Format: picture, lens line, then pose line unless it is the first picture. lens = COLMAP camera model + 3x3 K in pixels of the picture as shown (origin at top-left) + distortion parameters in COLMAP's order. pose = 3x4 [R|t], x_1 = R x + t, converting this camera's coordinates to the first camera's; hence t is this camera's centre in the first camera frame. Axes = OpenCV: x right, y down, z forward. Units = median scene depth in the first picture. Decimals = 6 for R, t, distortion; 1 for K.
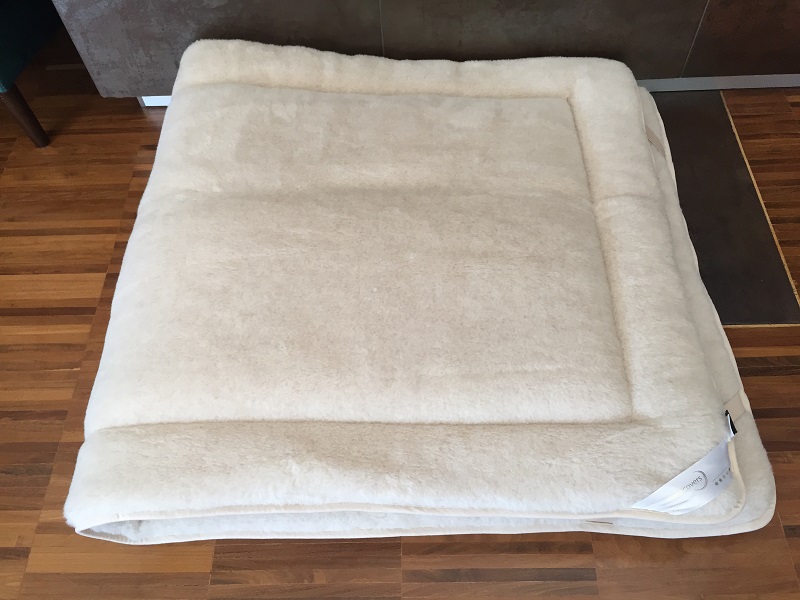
lens RADIAL K [[567.1, 0, 400.0], [0, 567.1, 300.0], [0, 0, 1]] dist [-0.075307, -0.002226]
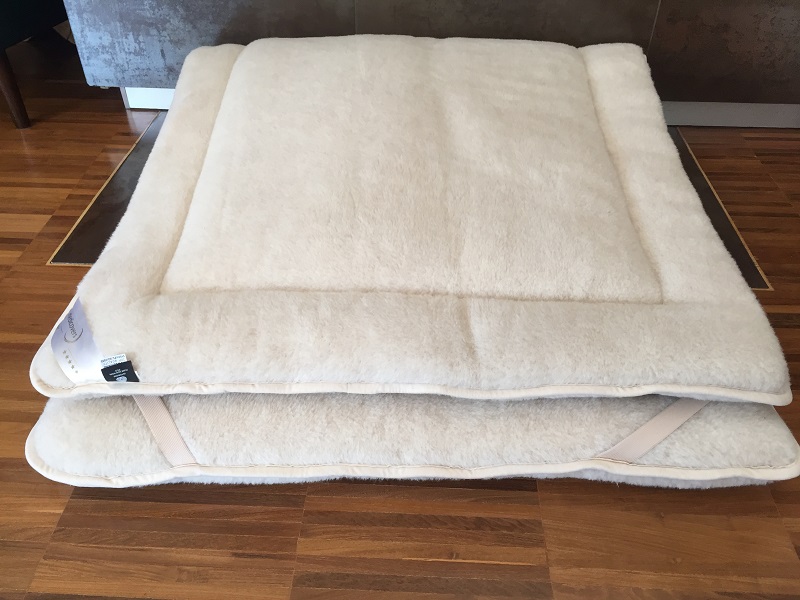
lens RADIAL K [[567.1, 0, 400.0], [0, 567.1, 300.0], [0, 0, 1]] dist [-0.075307, -0.002226]
pose [[0.997393, 0.070121, 0.017048, 0.064202], [-0.063865, 0.967704, -0.243866, 0.255018], [-0.033598, 0.242141, 0.969659, 0.071771]]
